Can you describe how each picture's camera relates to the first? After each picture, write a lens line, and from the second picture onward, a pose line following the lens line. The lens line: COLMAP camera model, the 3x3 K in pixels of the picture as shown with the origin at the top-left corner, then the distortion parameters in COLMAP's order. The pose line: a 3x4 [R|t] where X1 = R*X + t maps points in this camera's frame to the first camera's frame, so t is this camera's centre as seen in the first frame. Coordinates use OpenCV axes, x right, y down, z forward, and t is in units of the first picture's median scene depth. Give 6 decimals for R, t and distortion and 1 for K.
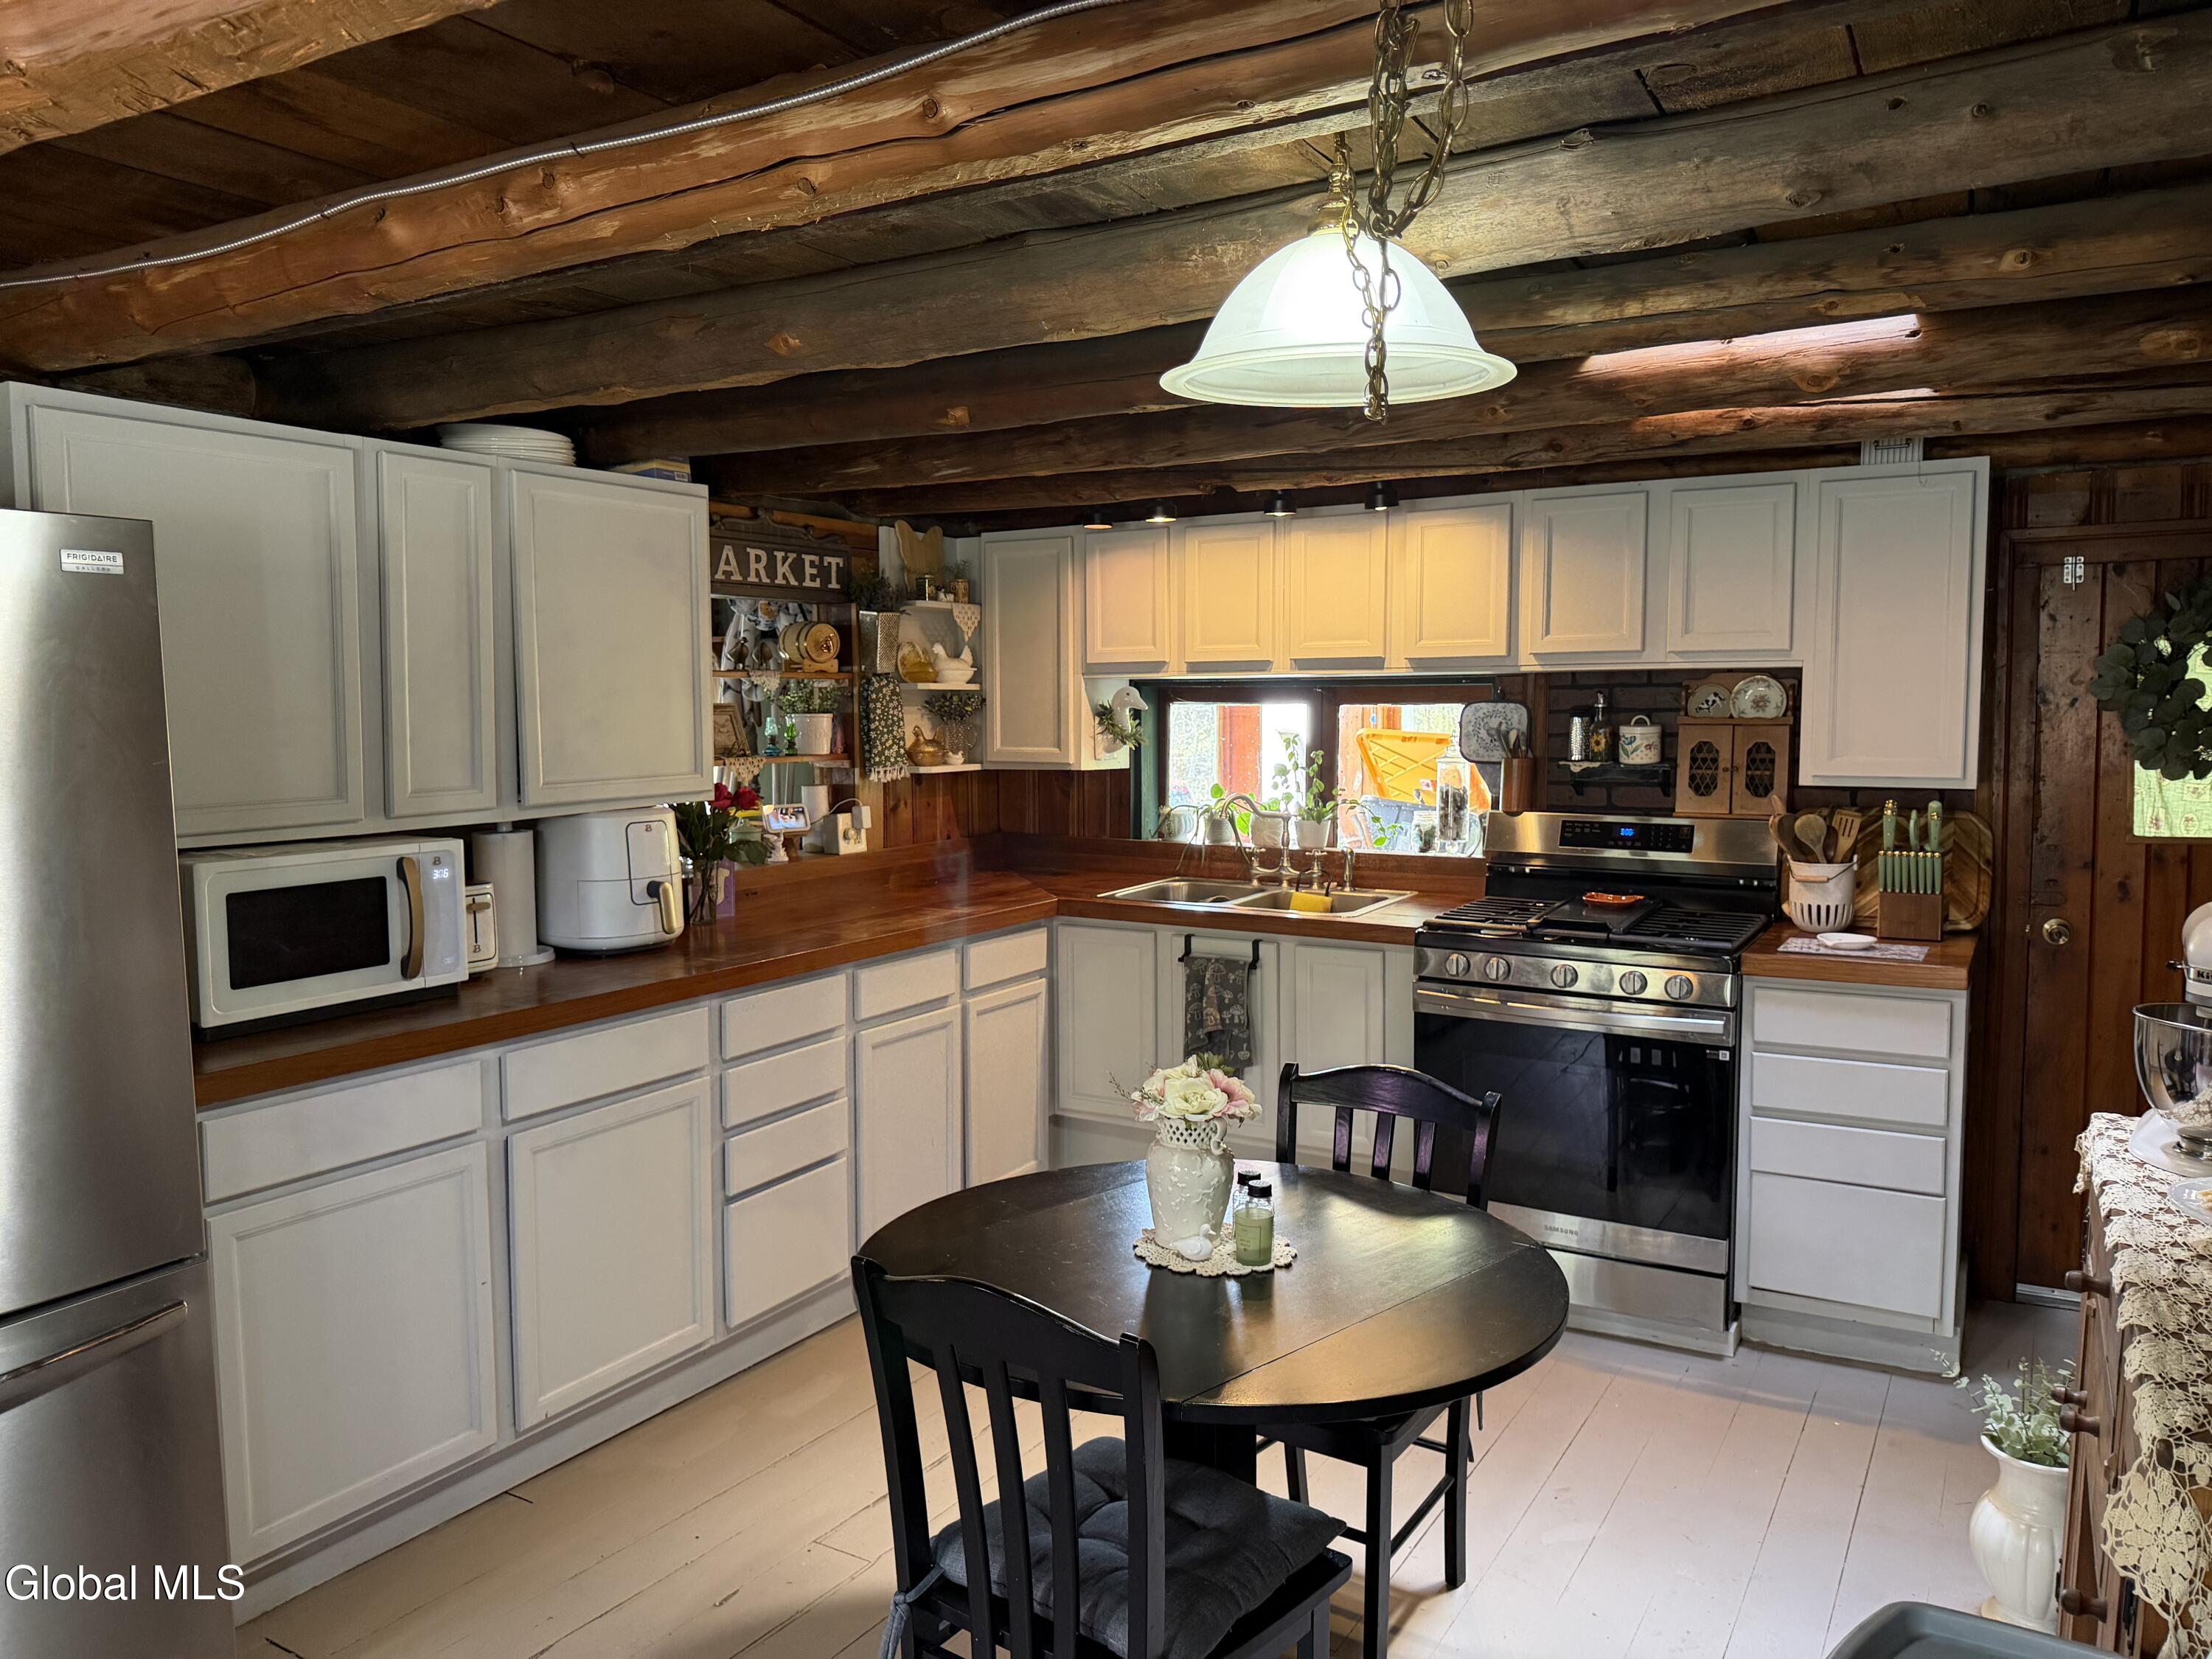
lens RADIAL K [[1571.5, 0, 1102.9], [0, 1571.5, 785.5], [0, 0, 1]] dist [0.056324, -0.078219]
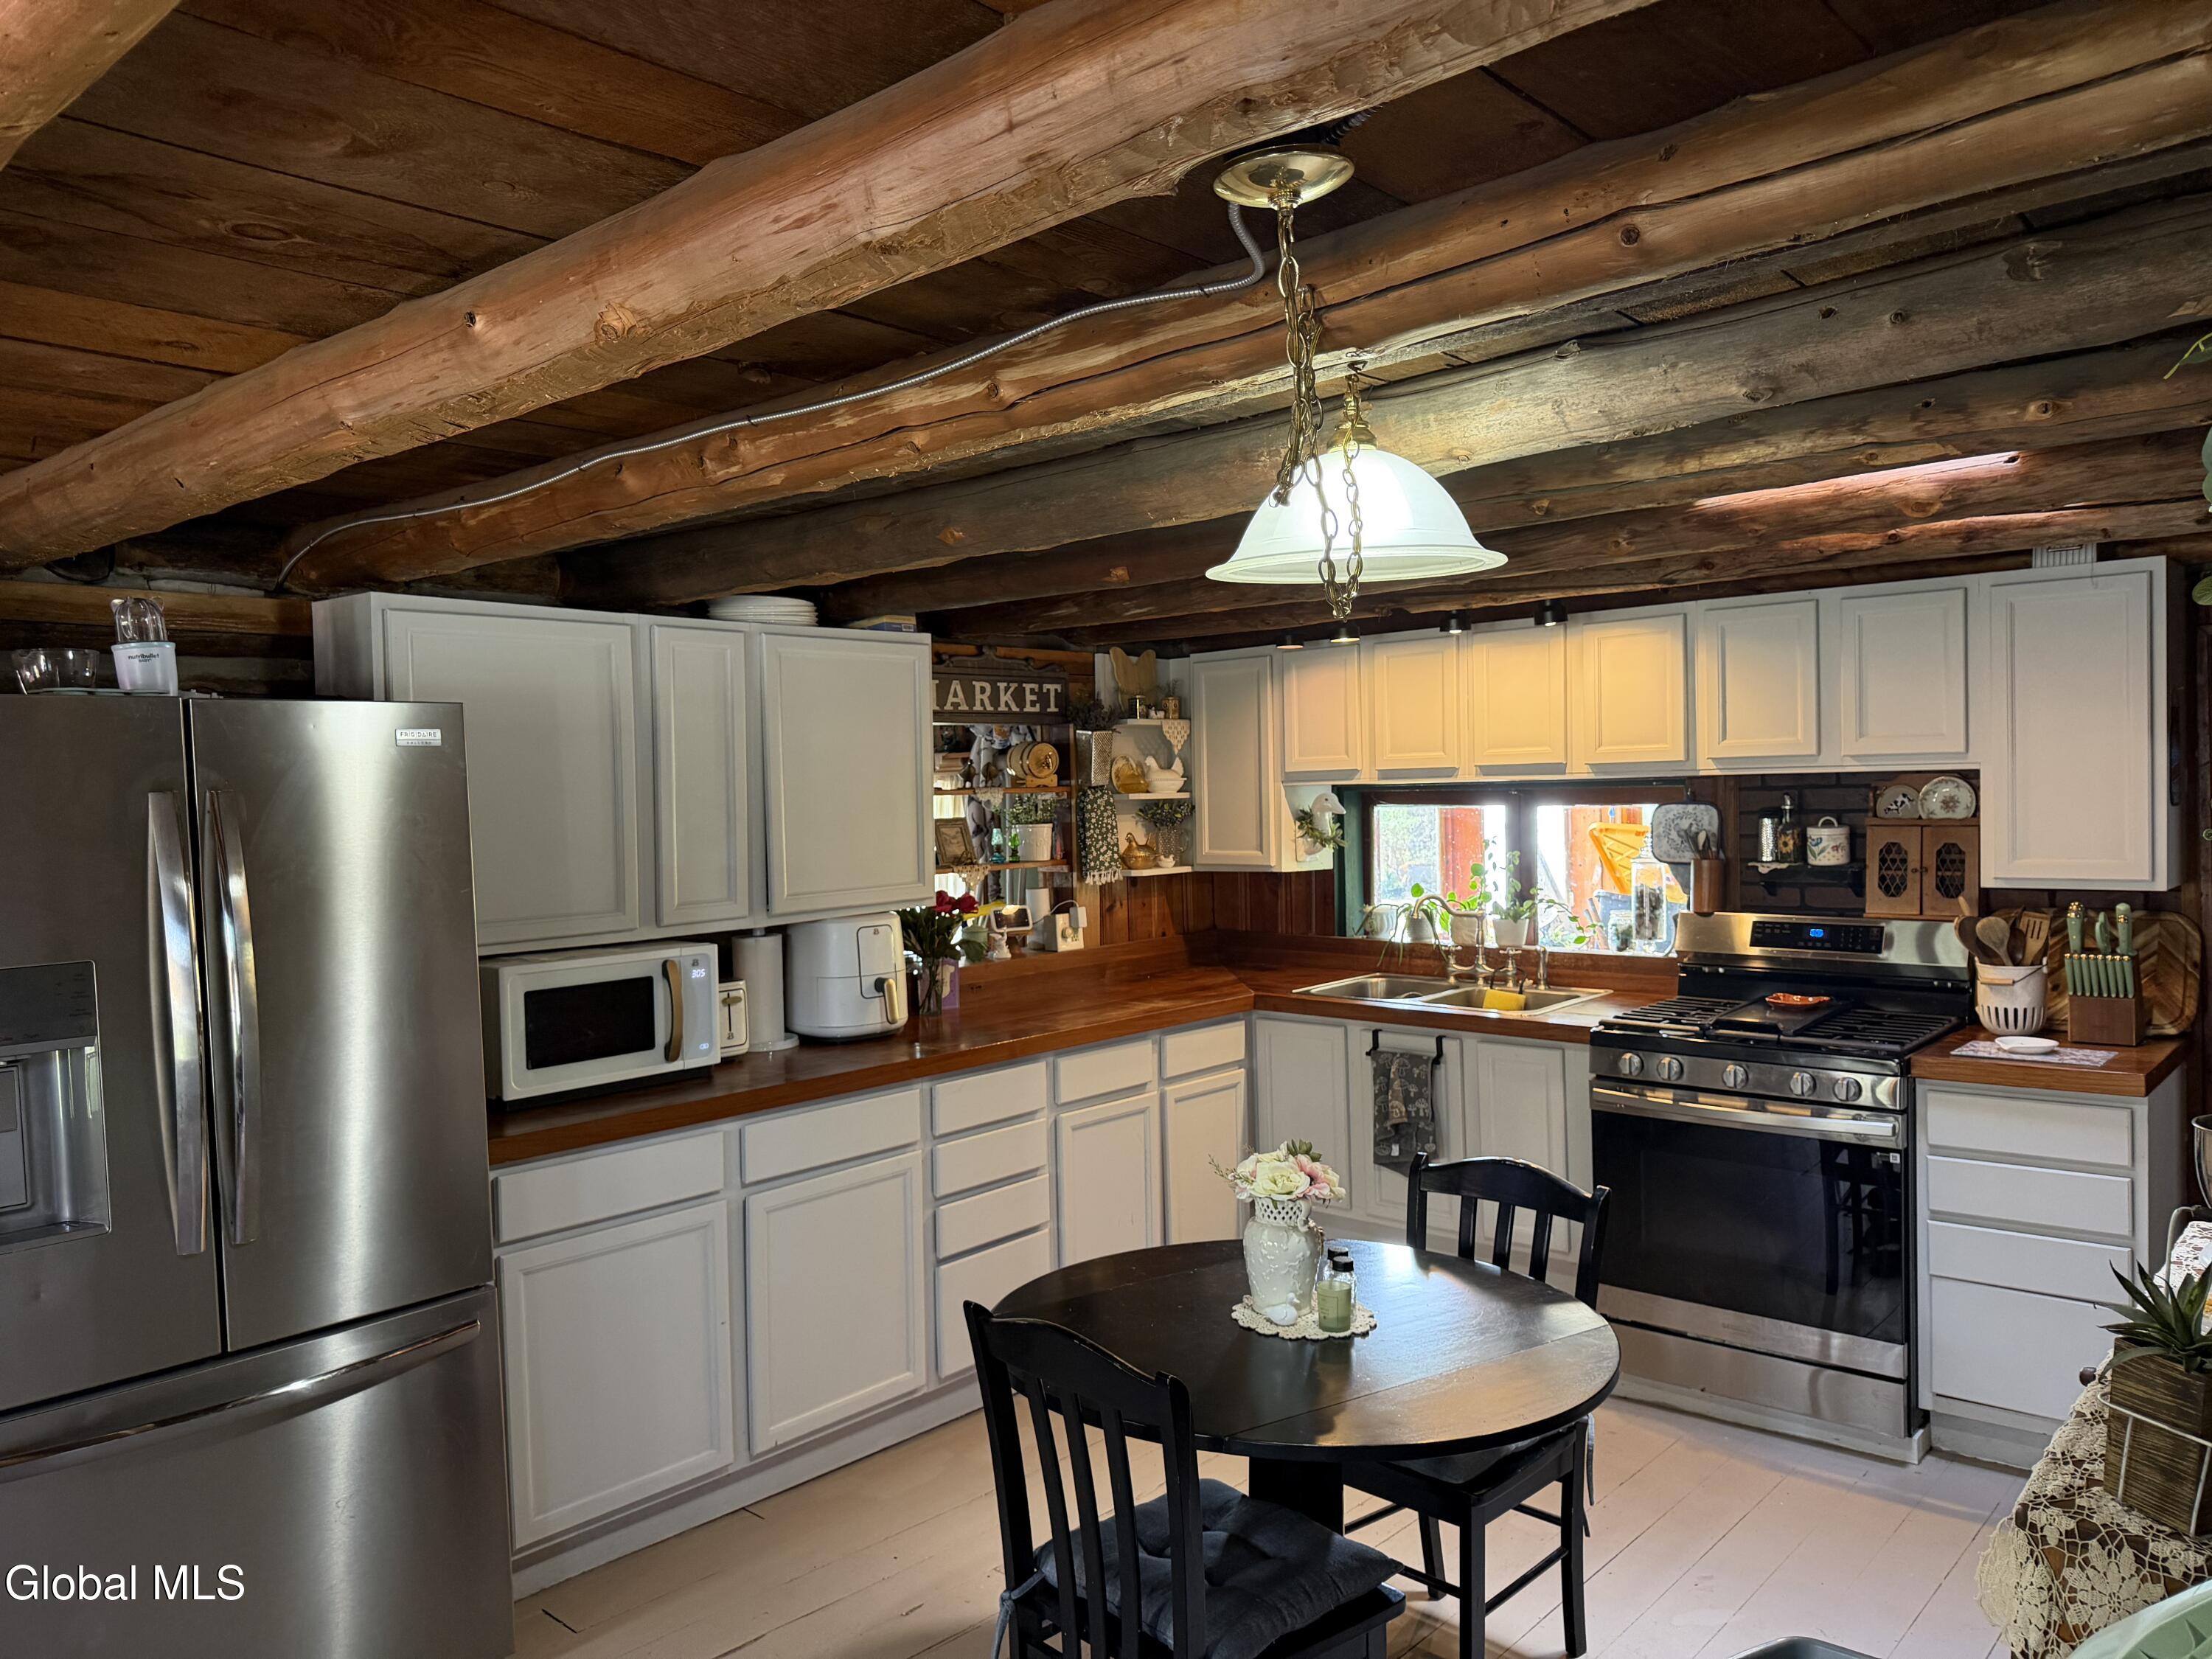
lens RADIAL K [[1571.5, 0, 1102.9], [0, 1571.5, 785.5], [0, 0, 1]] dist [0.056324, -0.078219]
pose [[0.981520, -0.018268, -0.190485, 0.090750], [0.007983, 0.998475, -0.054622, -0.014494], [0.191192, 0.052092, 0.980169, -0.092991]]
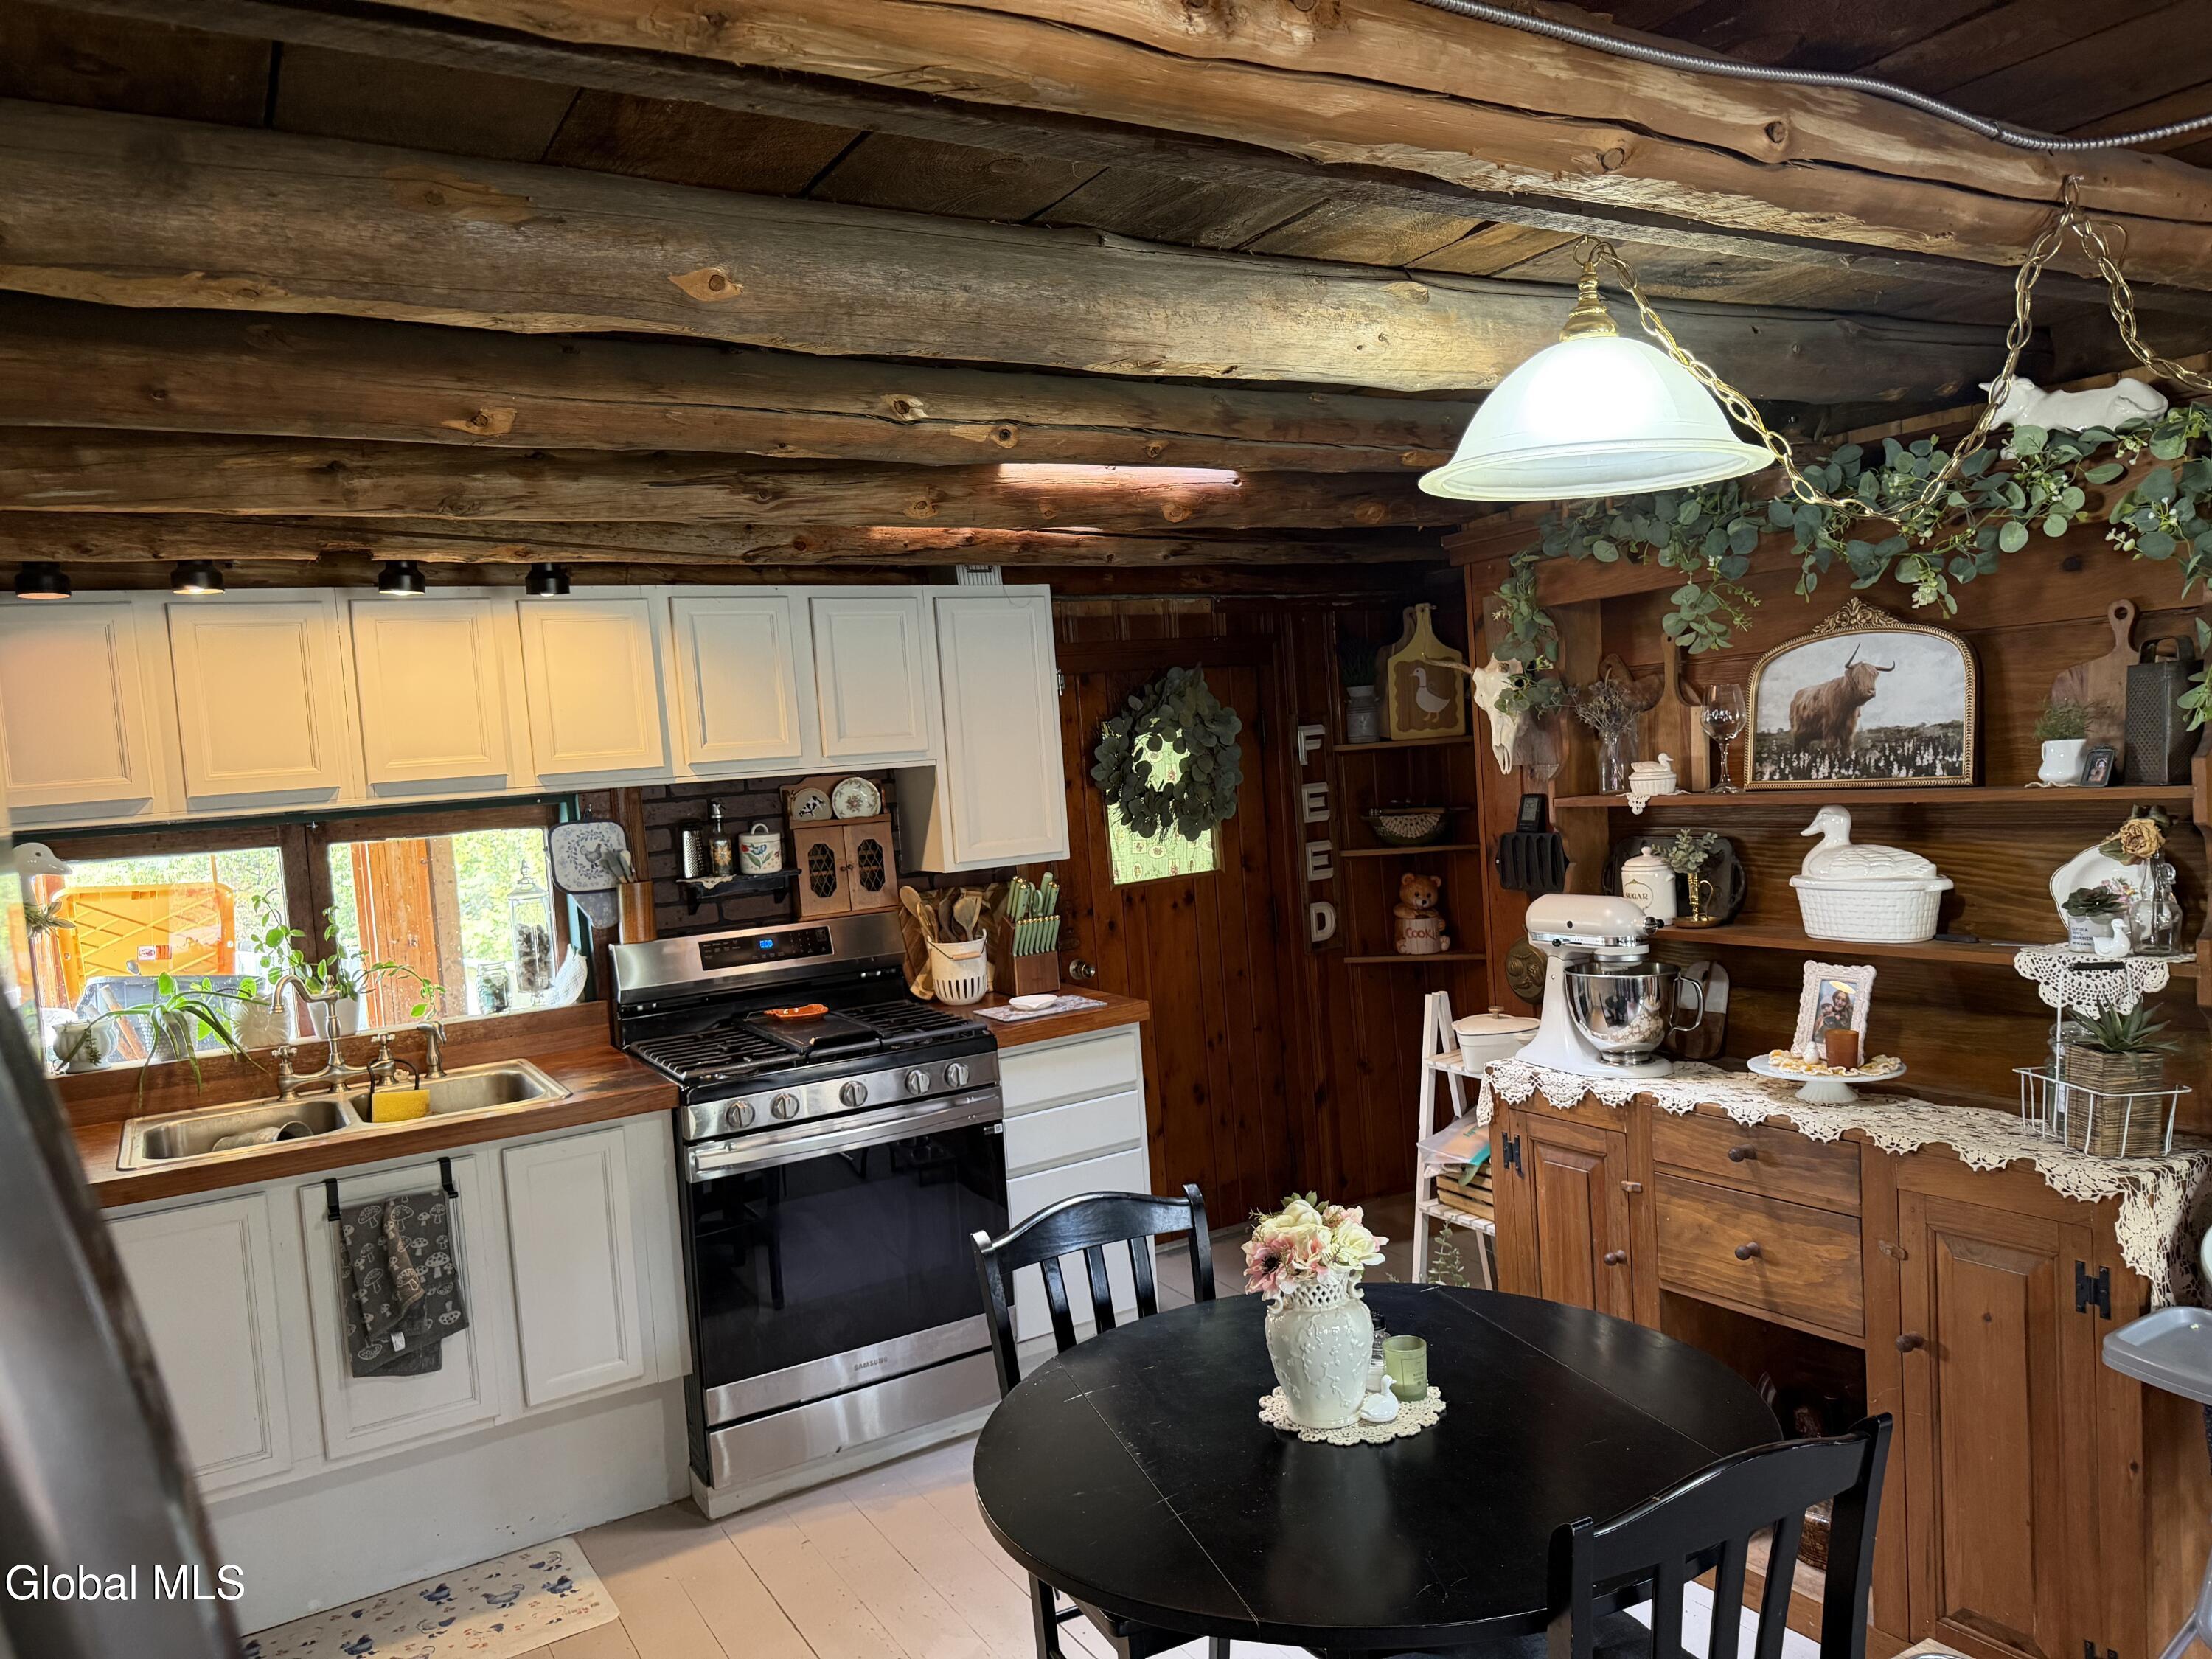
lens RADIAL K [[1534.3, 0, 1191.1], [0, 1534.3, 793.4], [0, 0, 1]] dist [0.071720, -0.069852]
pose [[0.465663, -0.055924, 0.883193, -0.429076], [0.116815, 0.993153, 0.001296, -0.037624], [-0.877218, 0.102567, 0.469008, 0.366725]]
